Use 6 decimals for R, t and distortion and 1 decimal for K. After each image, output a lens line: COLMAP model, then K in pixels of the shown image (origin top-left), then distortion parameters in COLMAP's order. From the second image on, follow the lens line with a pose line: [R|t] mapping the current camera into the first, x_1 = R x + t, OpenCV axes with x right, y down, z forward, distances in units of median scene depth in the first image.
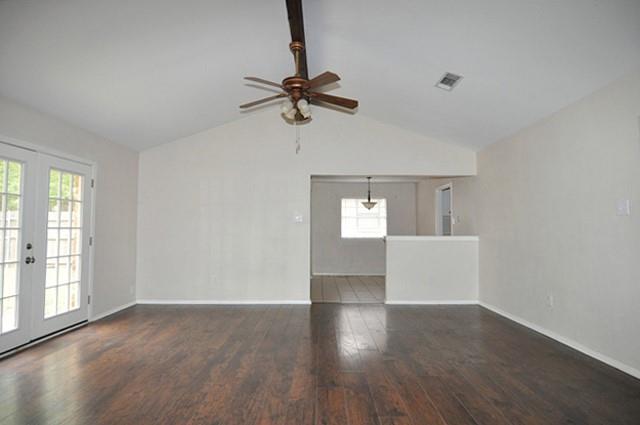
lens RADIAL K [[363.2, 0, 316.0], [0, 363.2, 216.0], [0, 0, 1]] dist [-0.011316, -0.004915]
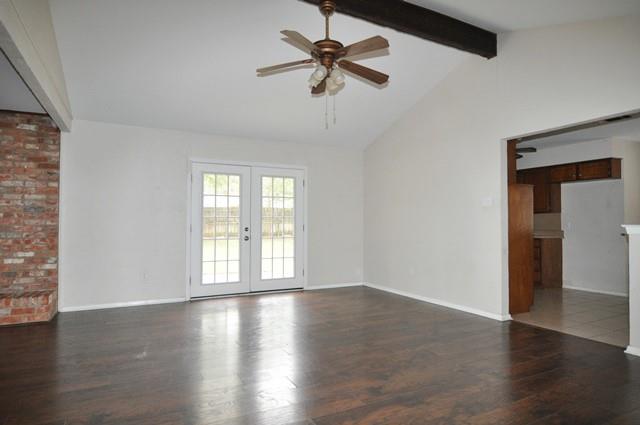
lens RADIAL K [[363.2, 0, 316.7], [0, 363.2, 213.4], [0, 0, 1]] dist [-0.011316, -0.004915]
pose [[0.458334, -0.027451, -0.888356, 0.706652], [0.031059, 0.999407, -0.014859, 0.050124], [0.888237, -0.020781, 0.458914, 0.562000]]
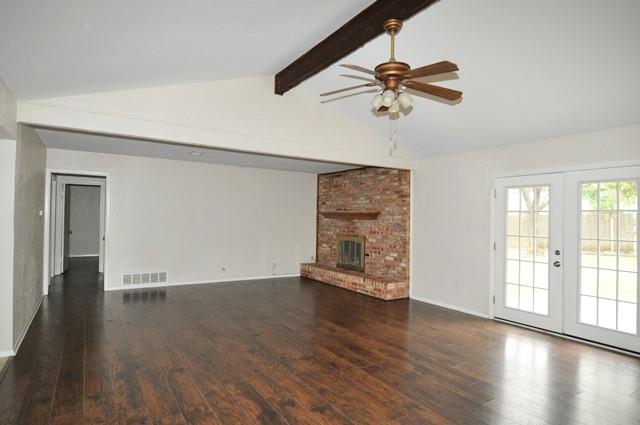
lens RADIAL K [[363.2, 0, 319.5], [0, 363.2, 215.3], [0, 0, 1]] dist [-0.011316, -0.004915]
pose [[-0.838564, -0.017058, -0.544537, 0.534941], [0.001584, 0.999429, -0.033747, -0.000867], [0.544801, -0.029161, -0.838058, 1.587671]]
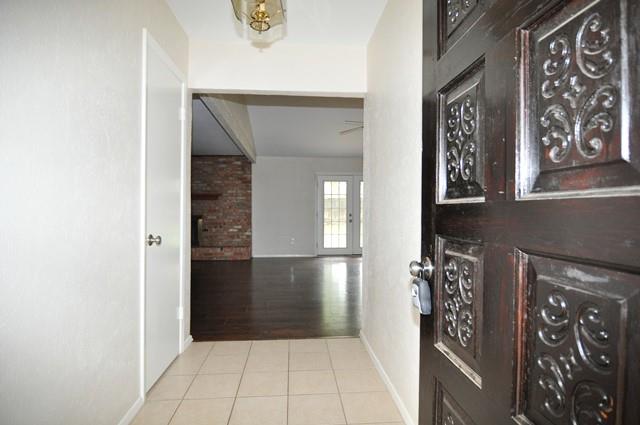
lens RADIAL K [[363.2, 0, 322.6], [0, 363.2, 212.3], [0, 0, 1]] dist [-0.011316, -0.004915]
pose [[0.077920, 0.004725, -0.996948, 1.630981], [0.032667, 0.999440, 0.007290, 0.042056], [0.996424, -0.033135, 0.077722, 0.623626]]
